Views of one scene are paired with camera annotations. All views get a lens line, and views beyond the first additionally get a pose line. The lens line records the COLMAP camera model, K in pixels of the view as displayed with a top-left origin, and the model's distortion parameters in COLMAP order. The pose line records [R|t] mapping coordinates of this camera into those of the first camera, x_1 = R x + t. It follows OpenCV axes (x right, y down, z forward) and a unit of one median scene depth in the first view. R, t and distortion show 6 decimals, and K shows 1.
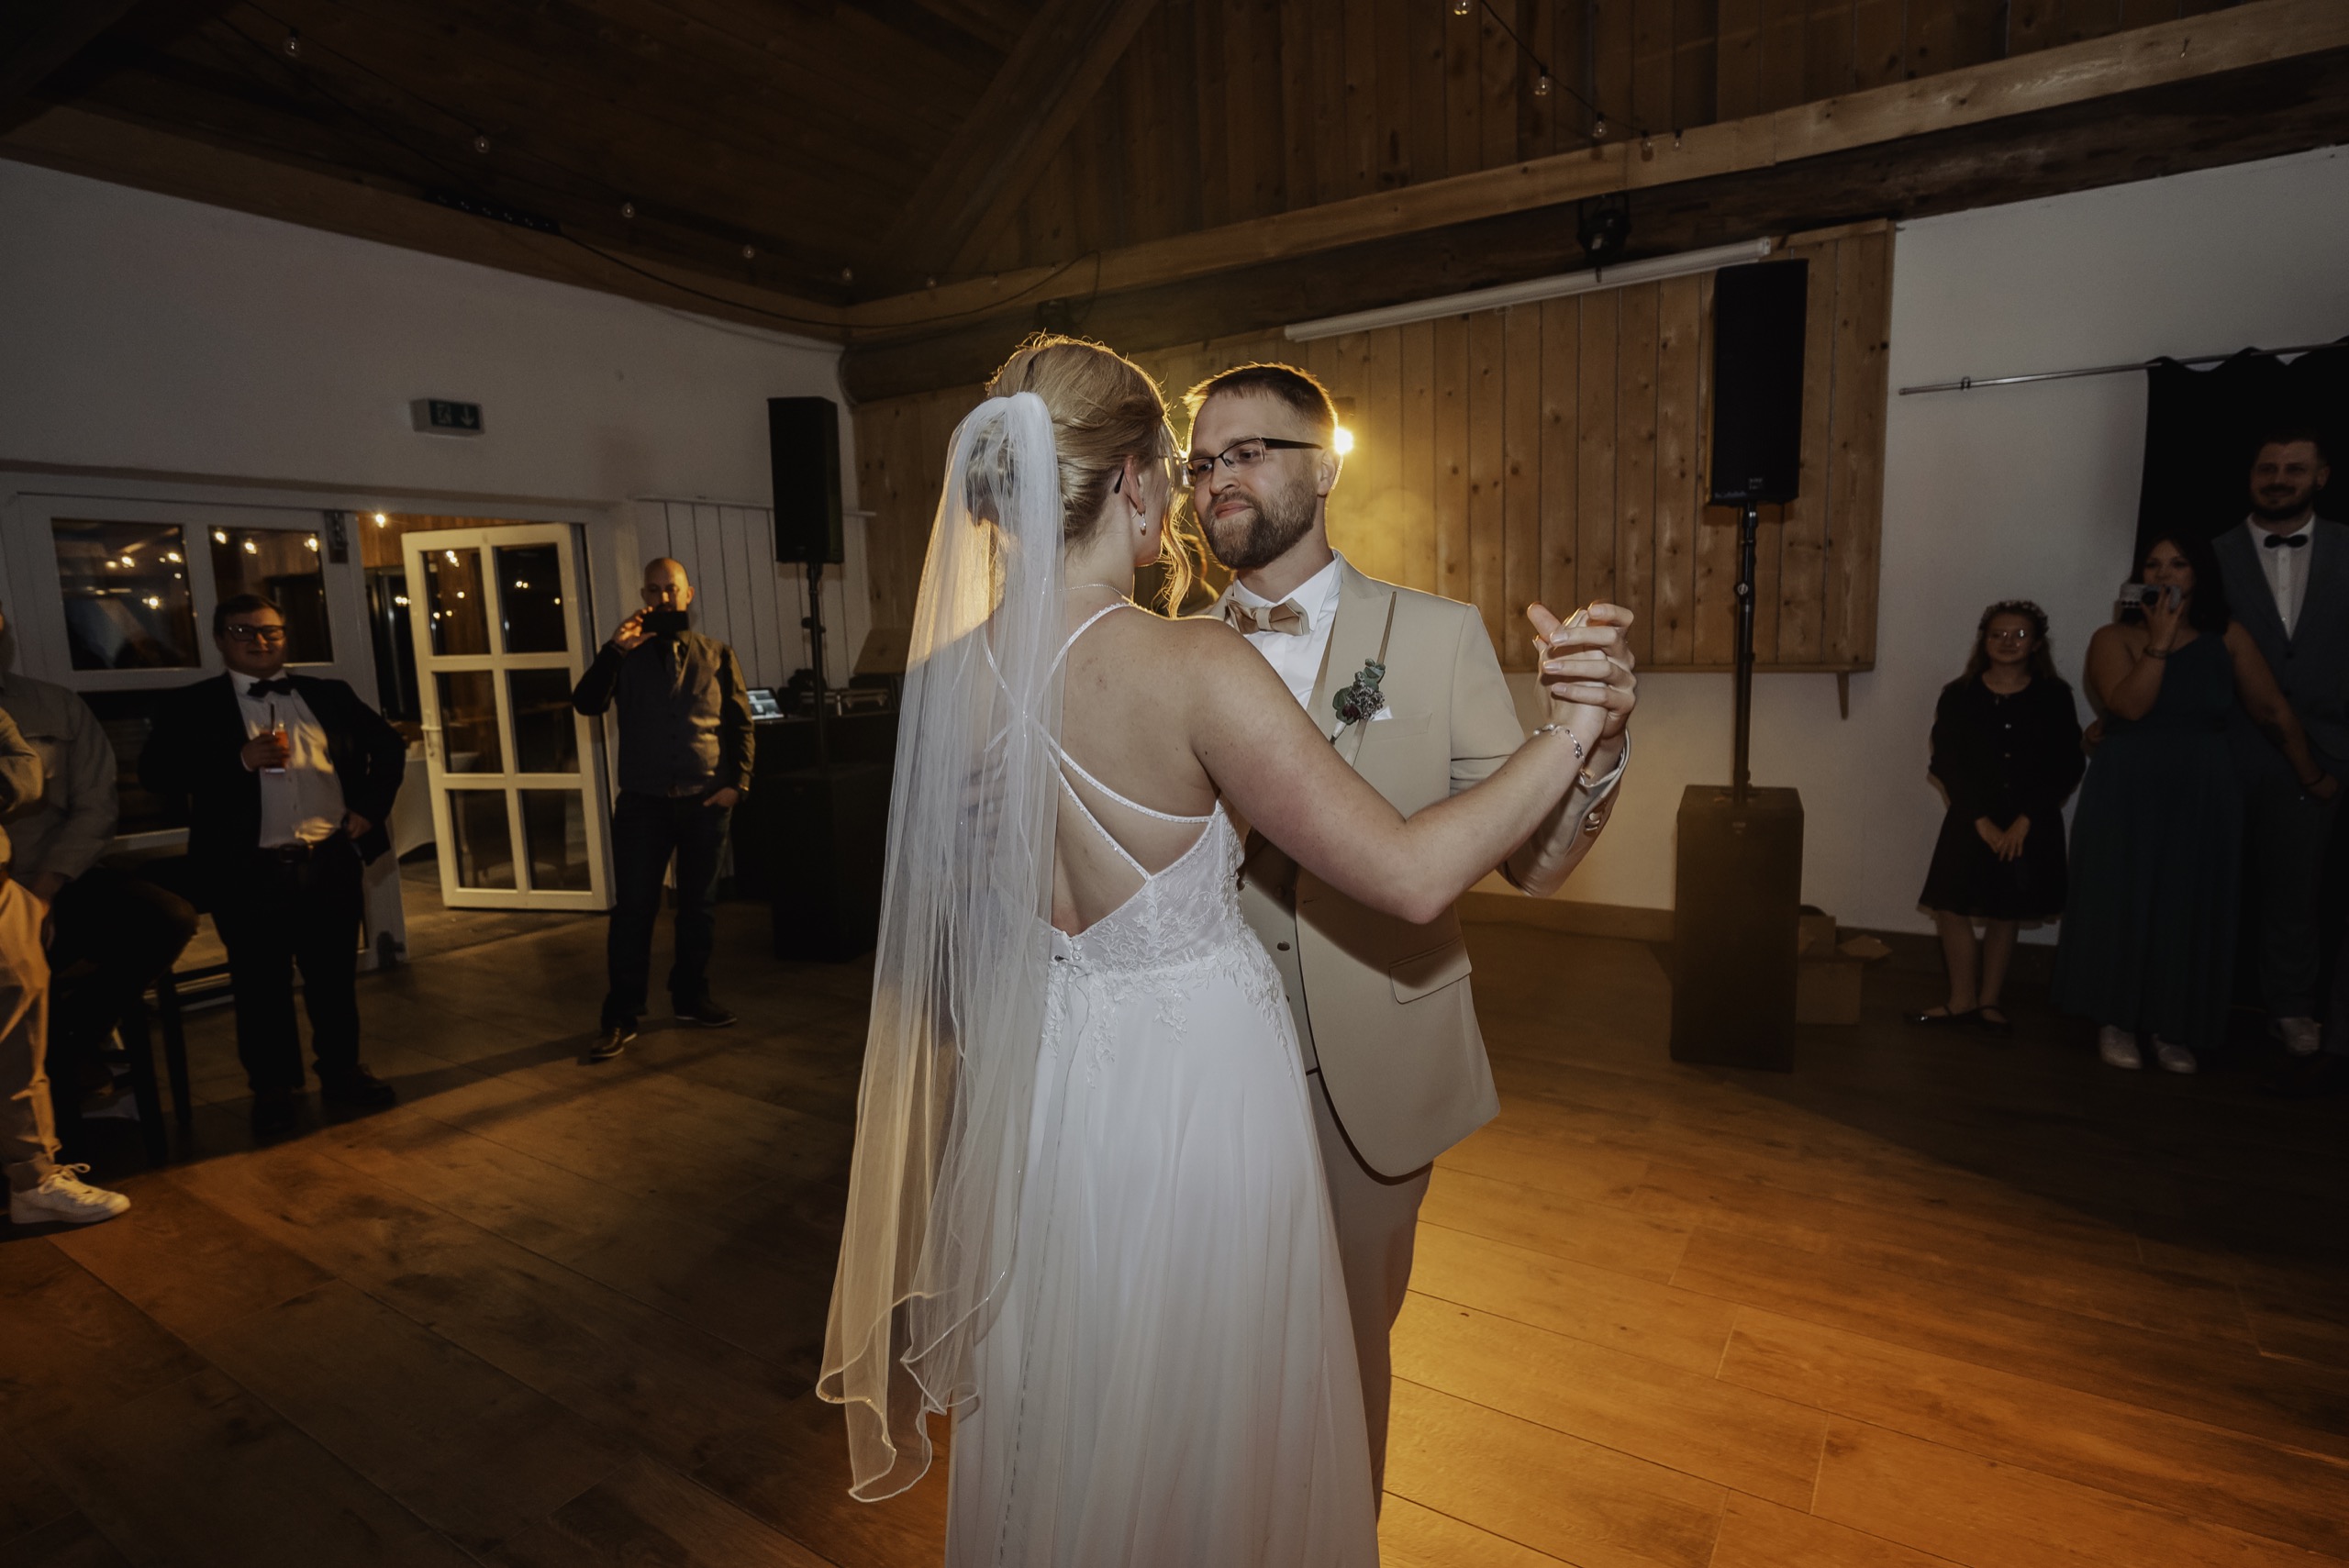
lens RADIAL K [[1188.8, 0, 1174.5], [0, 1188.8, 784.0], [0, 0, 1]] dist [0.002263, -0.000407]
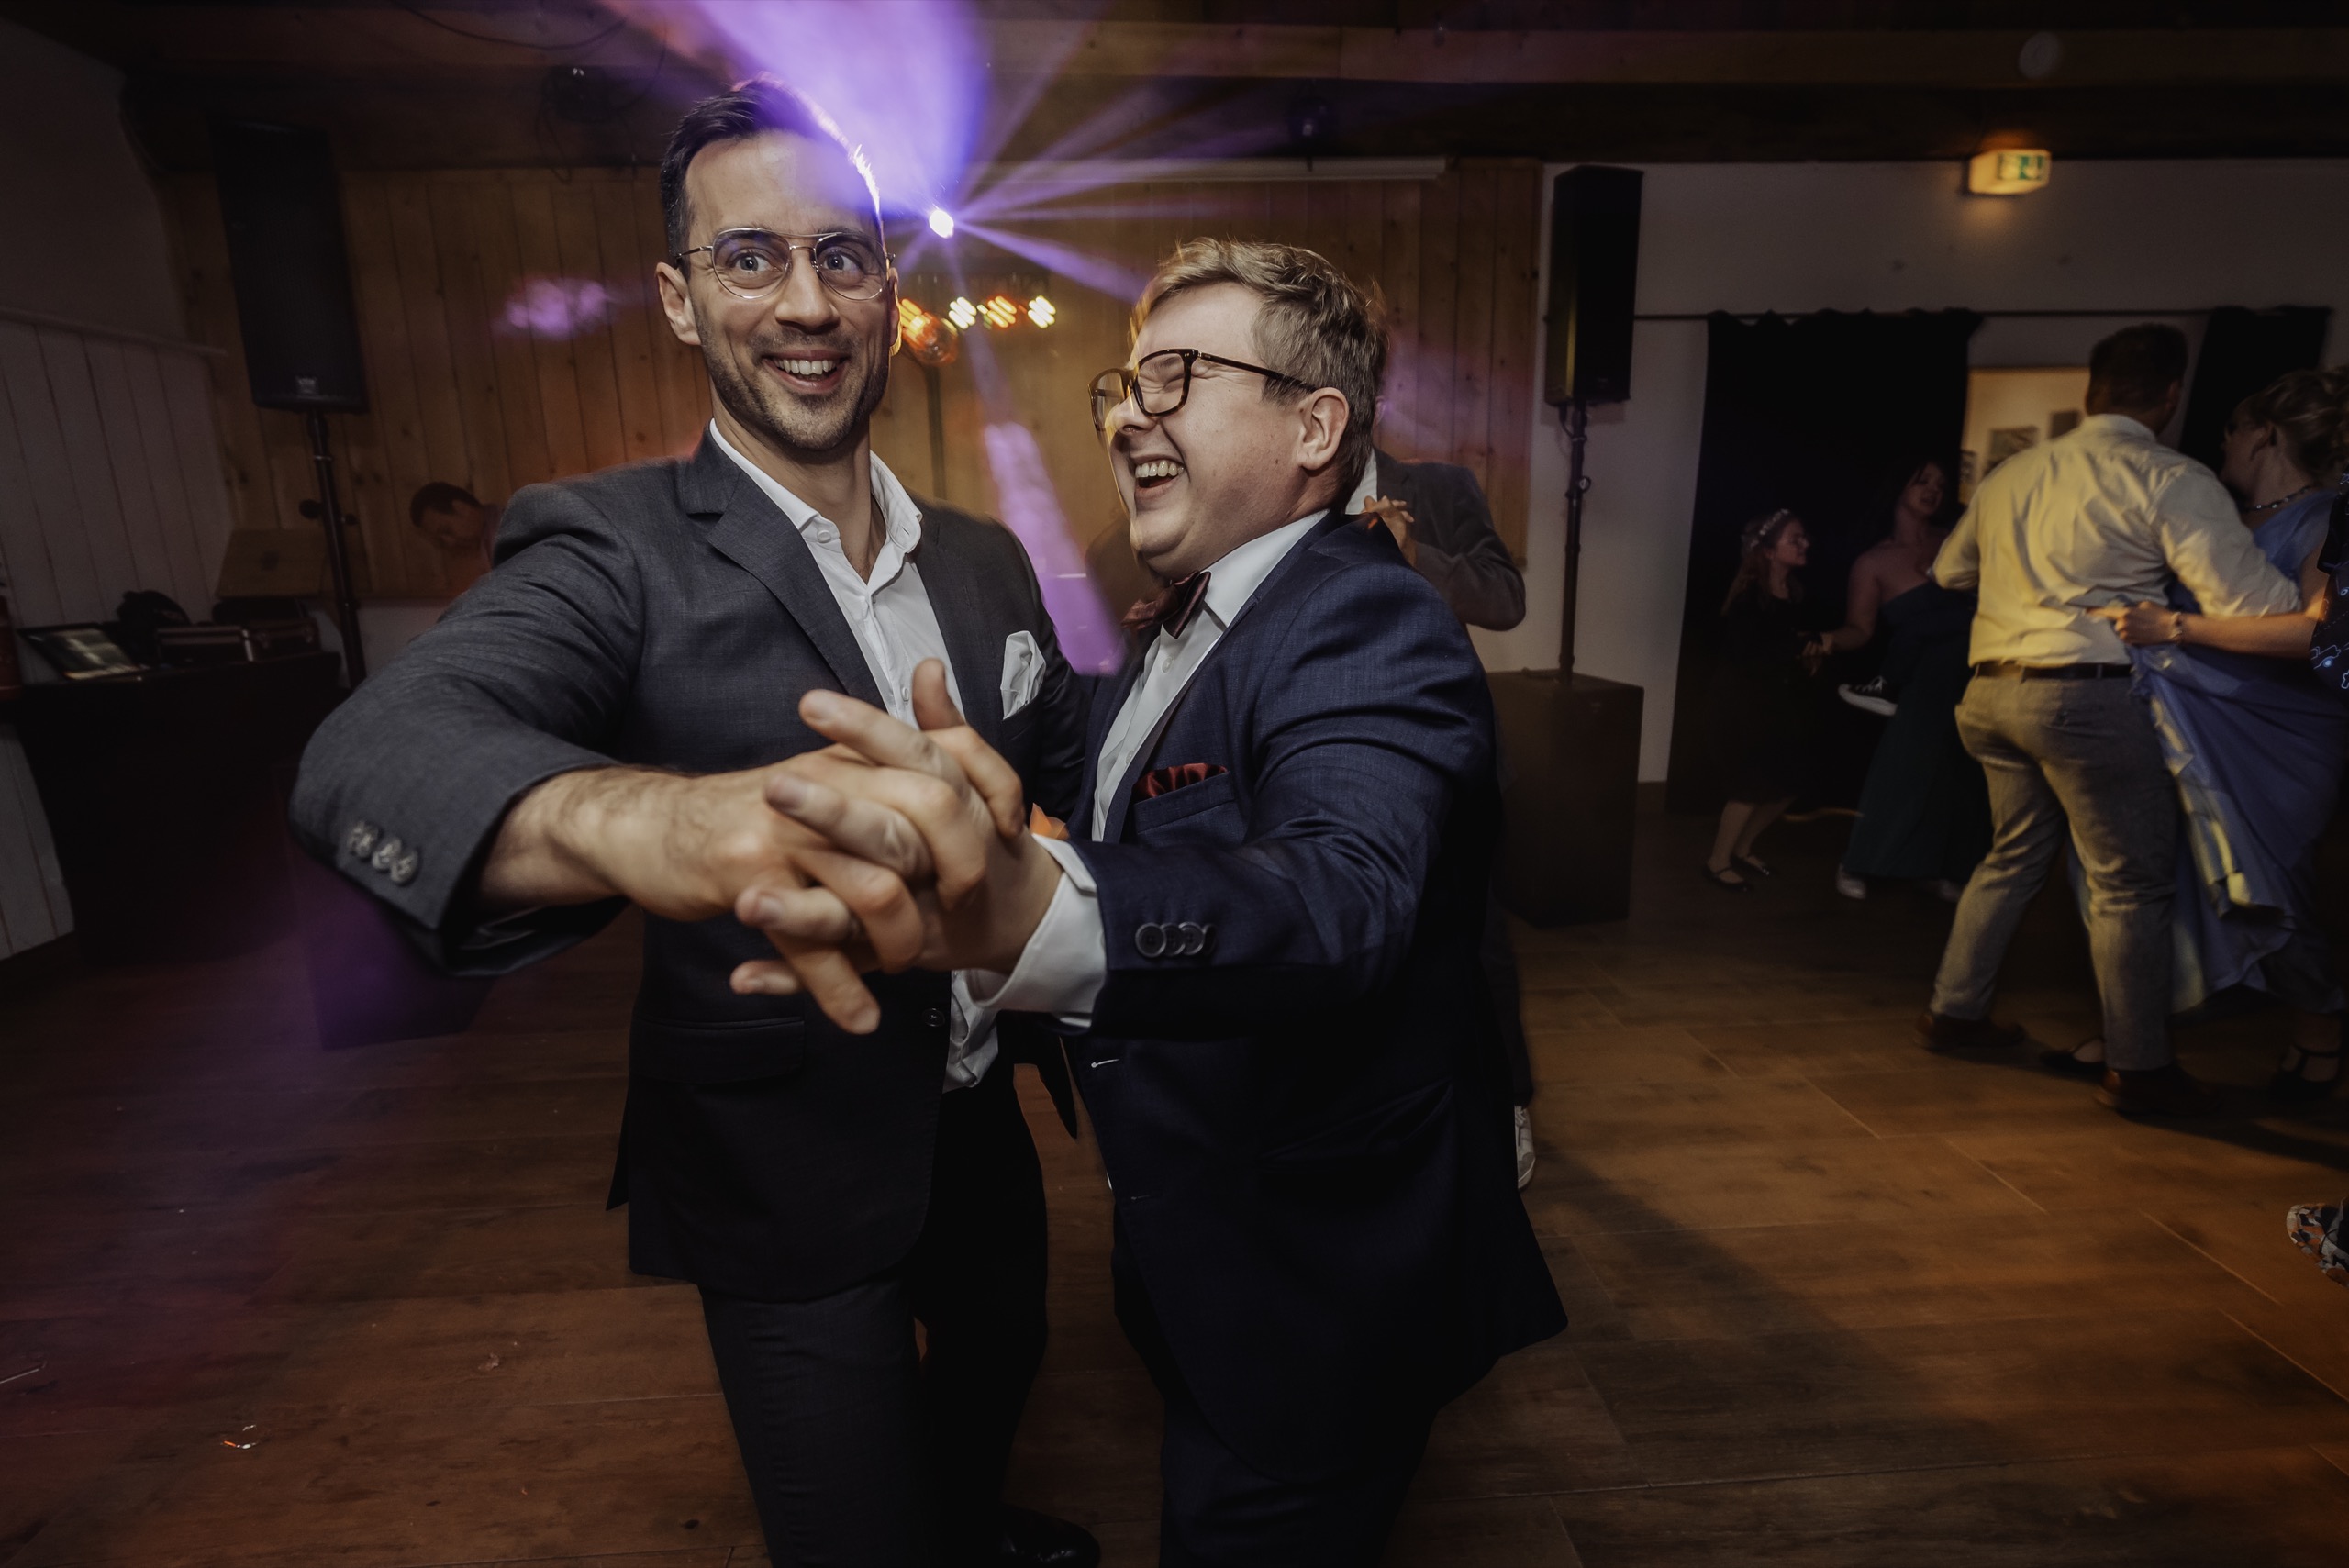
lens RADIAL K [[1127.2, 0, 1171.4], [0, 1127.2, 750.8], [0, 0, 1]] dist [-0.003194, -0.000526]
pose [[0.810324, -0.111841, 0.575210, -0.323887], [0.078095, 0.993472, 0.083150, -0.028820], [-0.580755, -0.022458, 0.813769, 0.283861]]
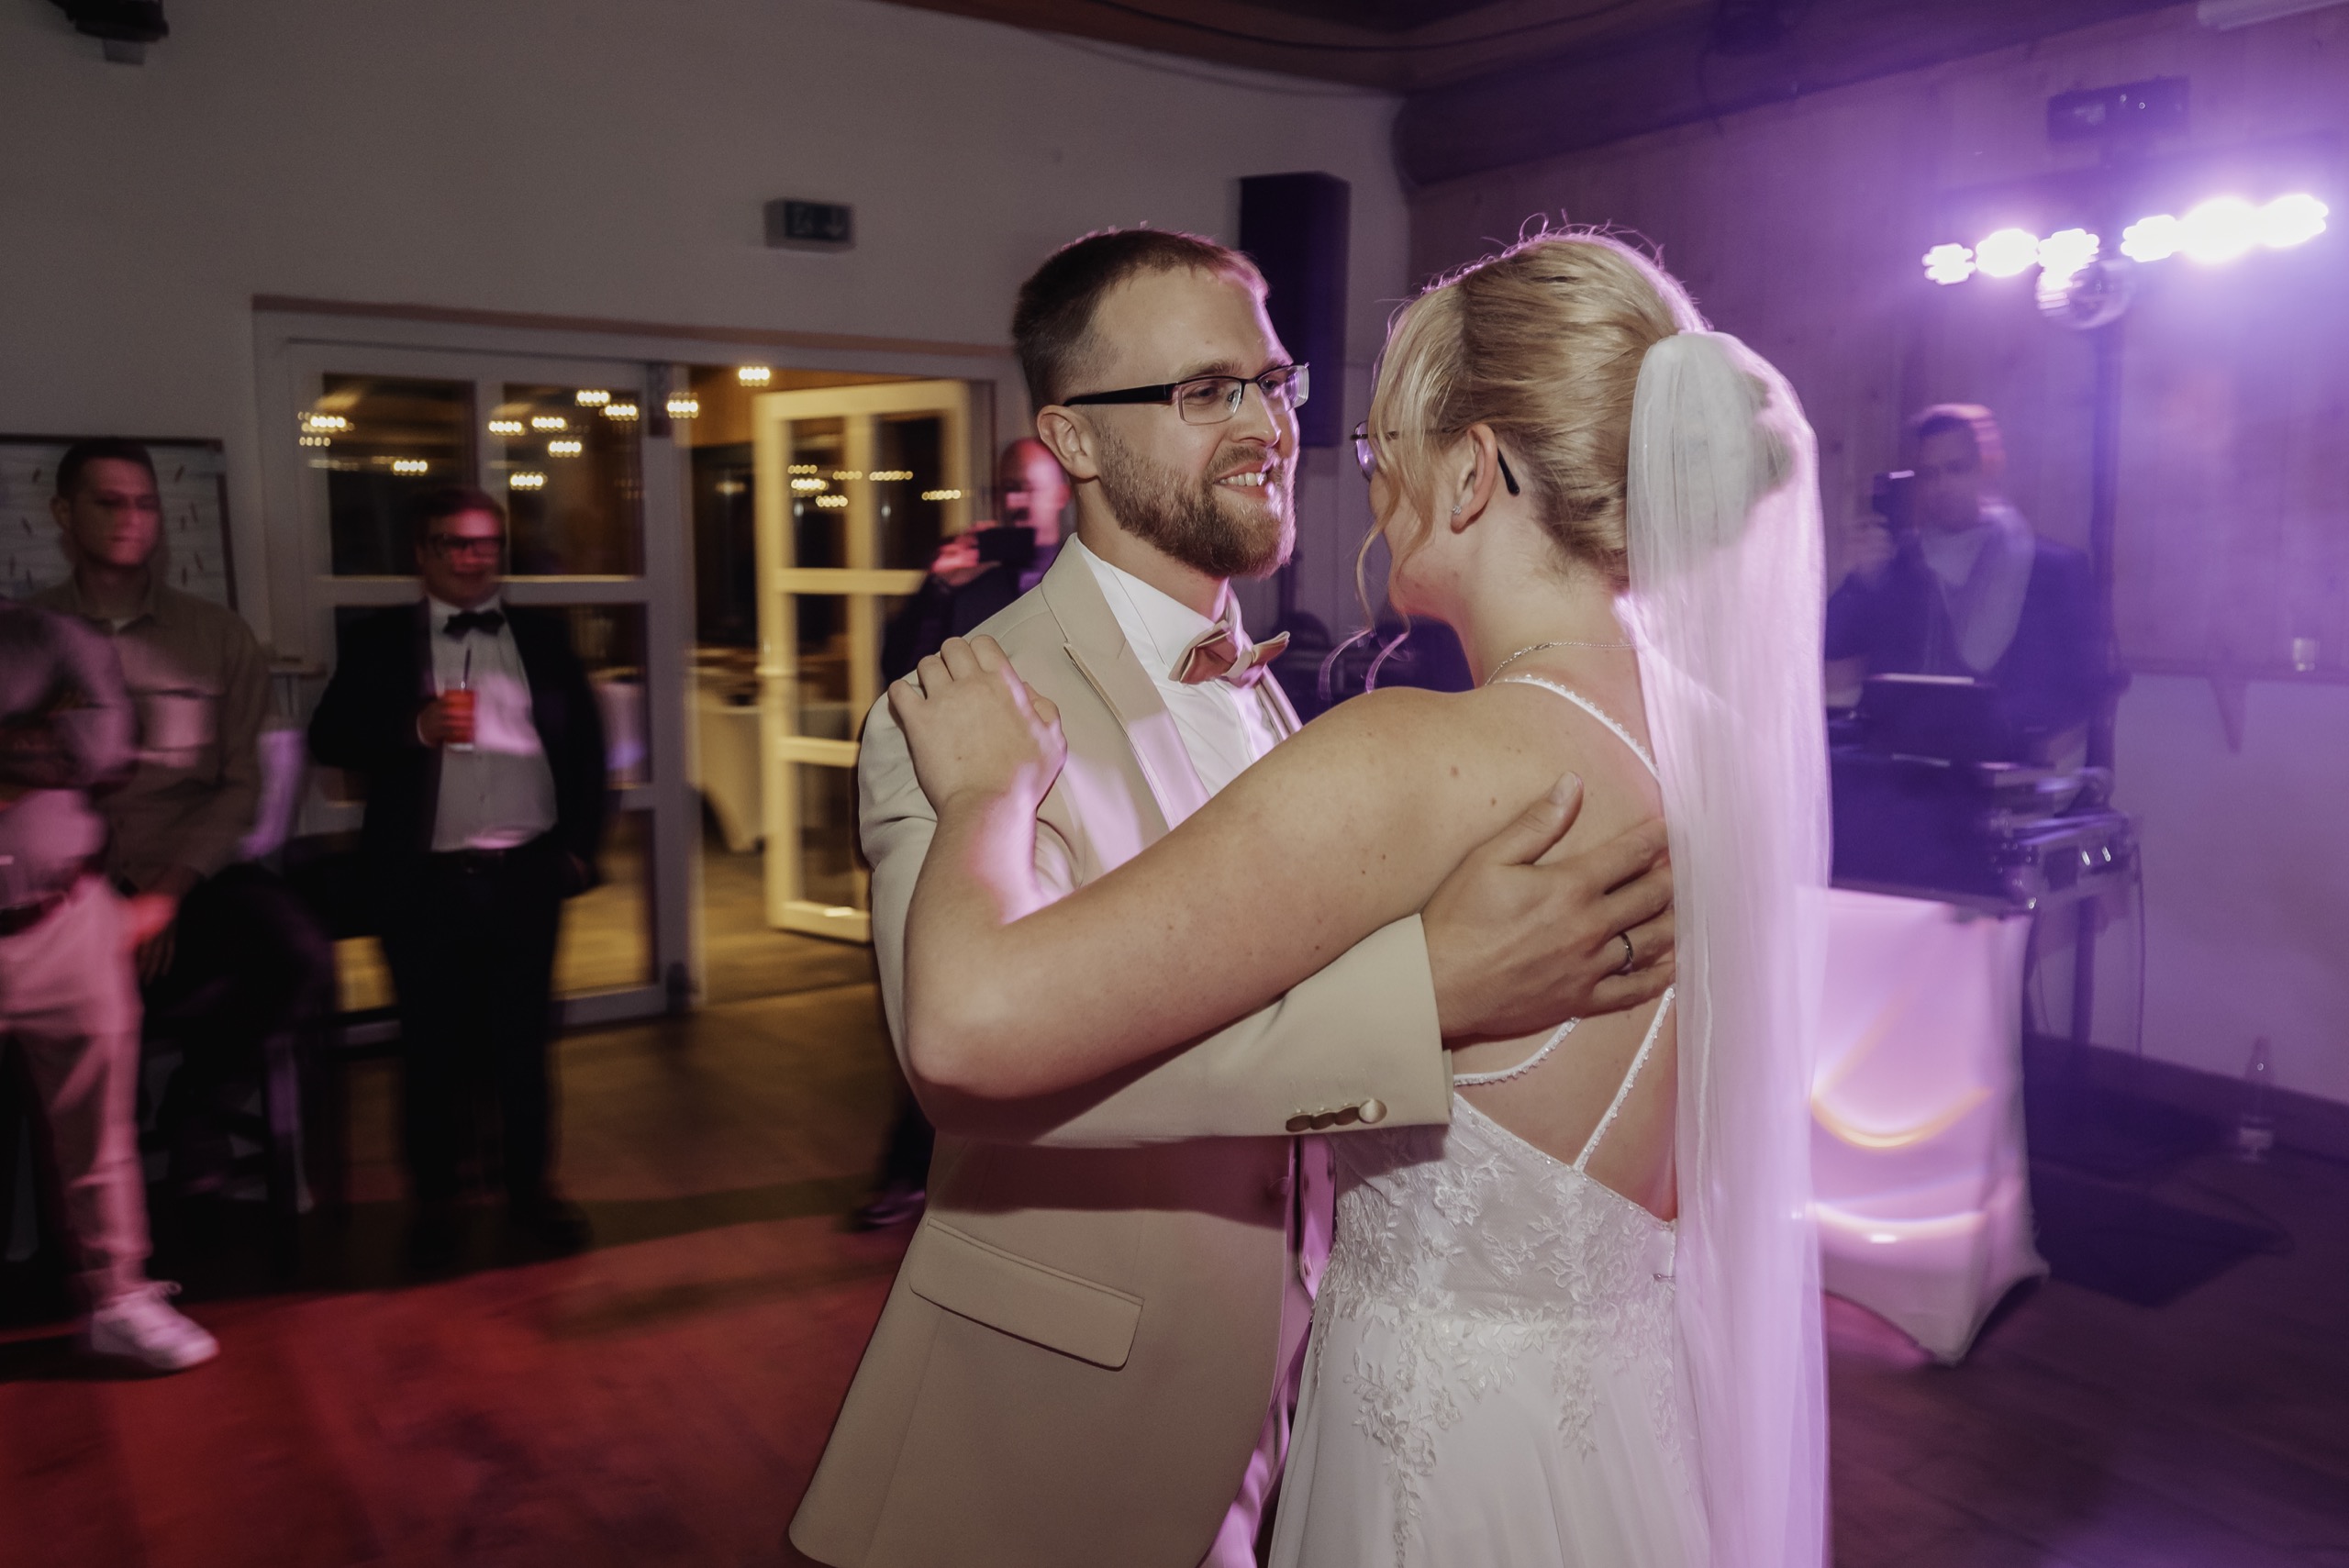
lens RADIAL K [[1849.9, 0, 1189.9], [0, 1849.9, 784.7], [0, 0, 1]] dist [0.002550, -0.001333]
pose [[0.920789, 0.083166, -0.381091, 0.026530], [-0.082027, 0.996444, 0.019262, -0.029853], [0.381338, 0.013524, 0.924337, 0.120551]]
